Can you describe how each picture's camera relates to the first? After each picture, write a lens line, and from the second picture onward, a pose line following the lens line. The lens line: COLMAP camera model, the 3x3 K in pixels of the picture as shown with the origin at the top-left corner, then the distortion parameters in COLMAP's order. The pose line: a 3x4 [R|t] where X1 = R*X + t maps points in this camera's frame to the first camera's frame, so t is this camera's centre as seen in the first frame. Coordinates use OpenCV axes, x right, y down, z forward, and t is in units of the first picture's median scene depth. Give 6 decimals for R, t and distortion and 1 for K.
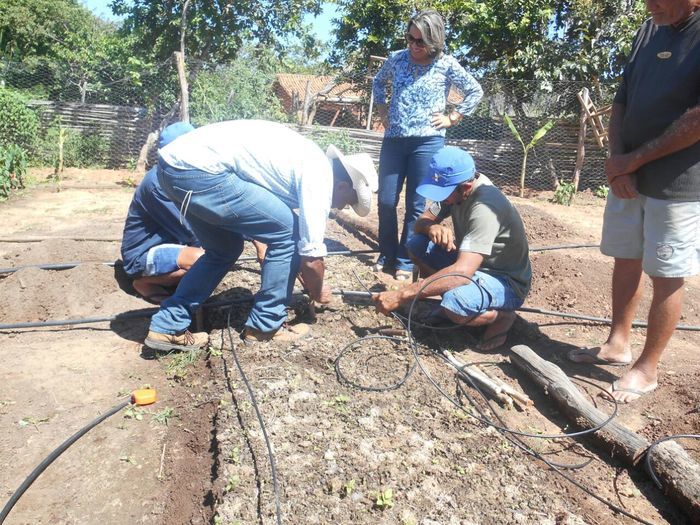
lens RADIAL K [[533.2, 0, 350.0], [0, 533.2, 262.5], [0, 0, 1]] dist [-0.038545, 0.019419]
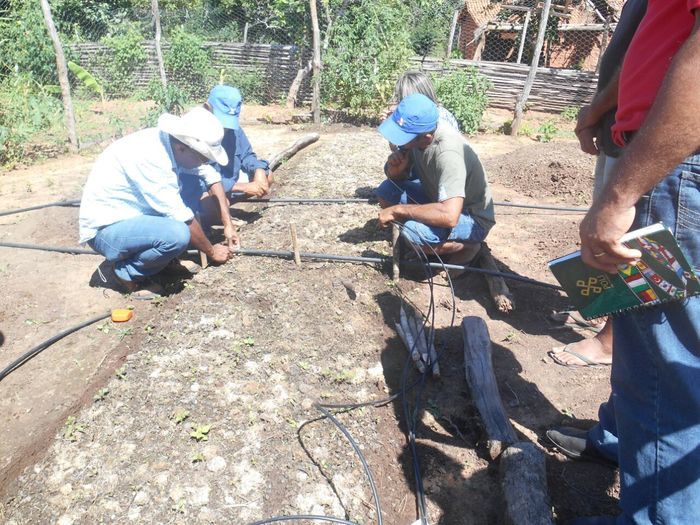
lens RADIAL K [[533.2, 0, 350.0], [0, 533.2, 262.5], [0, 0, 1]] dist [-0.038545, 0.019419]
pose [[0.933186, 0.105508, -0.343559, 0.208509], [-0.062657, 0.989059, 0.133552, -0.024587], [0.353891, -0.103103, 0.929586, 0.029529]]
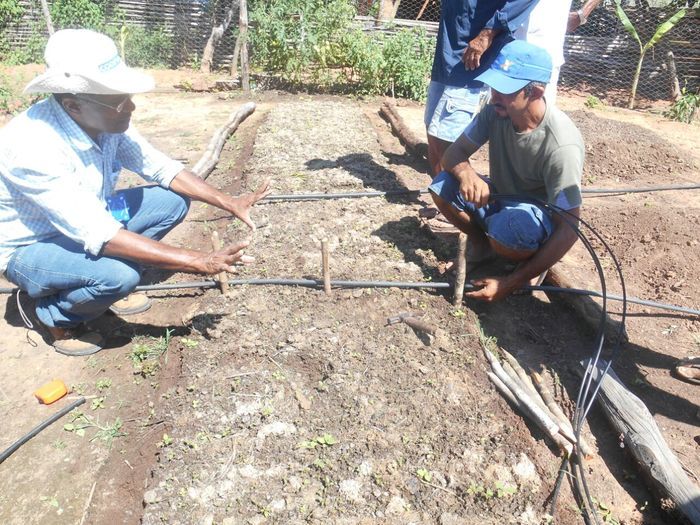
lens RADIAL K [[527.0, 0, 353.9], [0, 527.0, 261.9], [0, 0, 1]] dist [-0.038317, 0.011073]
pose [[0.986918, 0.060963, -0.149251, 0.045351], [-0.031272, 0.980555, 0.193735, -0.050616], [0.158160, -0.186534, 0.969634, 0.134390]]
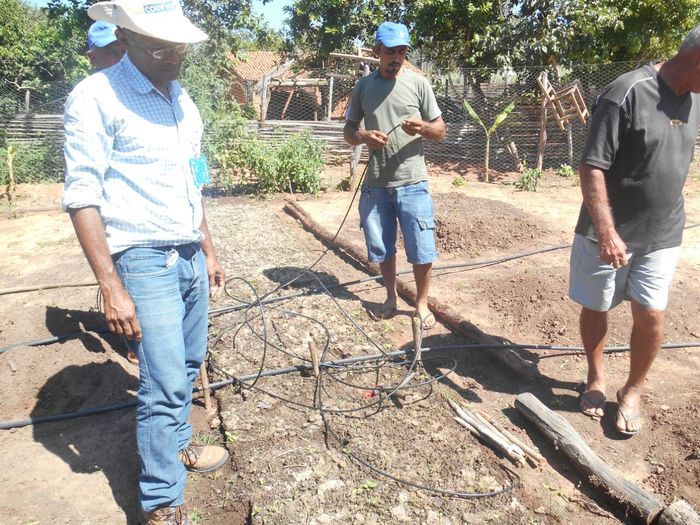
lens RADIAL K [[533.2, 0, 350.0], [0, 533.2, 262.5], [0, 0, 1]] dist [-0.038545, 0.019419]
pose [[0.994188, -0.081172, 0.070717, -0.034921], [0.076577, 0.994915, 0.065425, -0.094328], [-0.075668, -0.059629, 0.995349, 0.003545]]
